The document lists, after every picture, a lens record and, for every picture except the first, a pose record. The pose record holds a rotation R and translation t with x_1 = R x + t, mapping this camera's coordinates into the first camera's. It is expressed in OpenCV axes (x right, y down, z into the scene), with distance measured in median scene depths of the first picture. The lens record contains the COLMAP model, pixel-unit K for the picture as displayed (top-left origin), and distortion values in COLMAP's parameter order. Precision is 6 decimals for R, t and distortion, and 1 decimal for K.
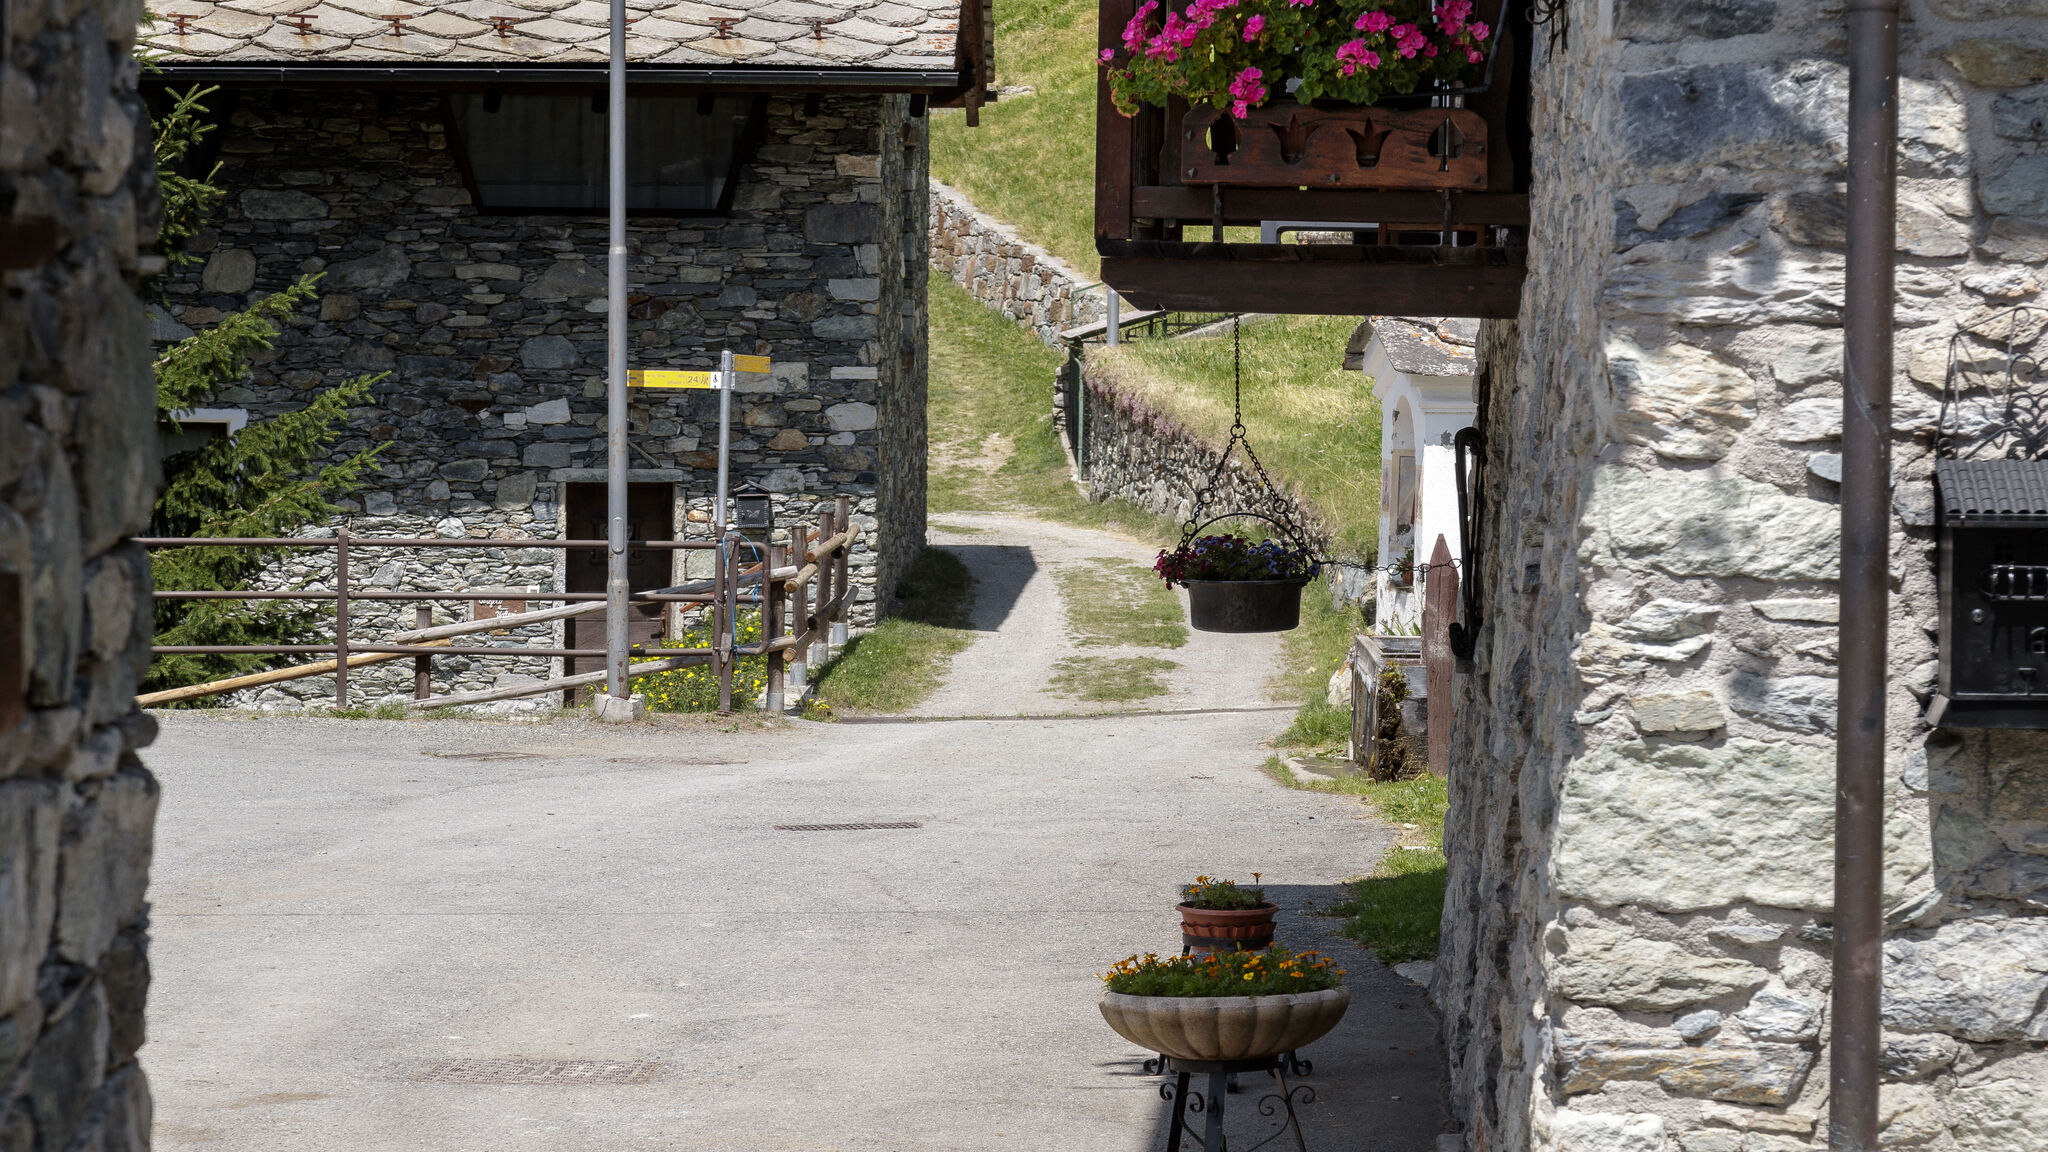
lens RADIAL K [[7552.7, 0, 1024.0], [0, 7552.7, 576.0], [0, 0, 1]] dist [-0.027945, -0.091197]
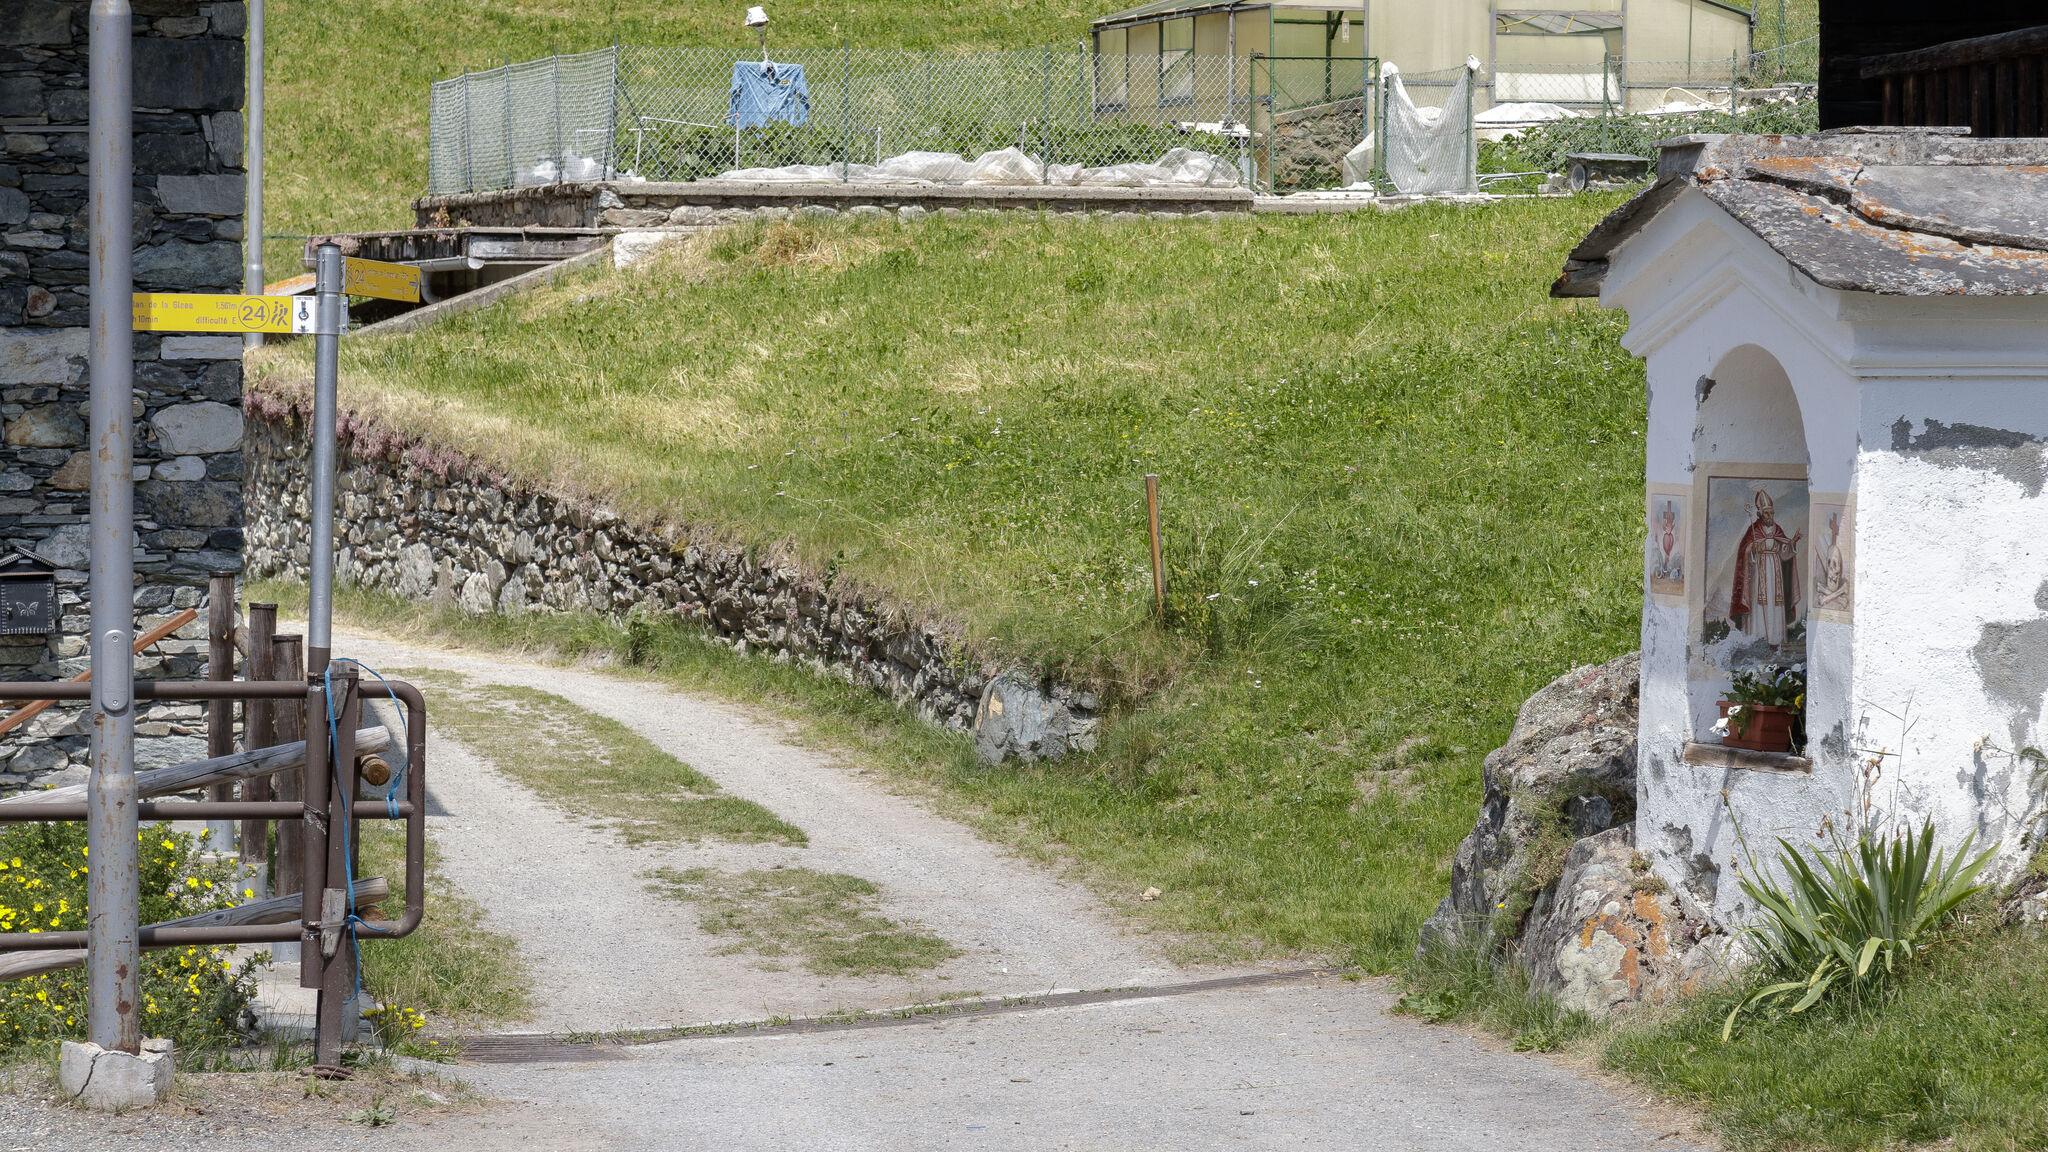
lens RADIAL K [[7552.7, 0, 1024.0], [0, 7552.7, 576.0], [0, 0, 1]] dist [-0.027945, -0.091197]
pose [[0.982598, -0.010267, 0.185459, -0.065741], [0.011948, 0.999897, -0.007947, -0.005379], [-0.185358, 0.010025, 0.982620, 0.455253]]
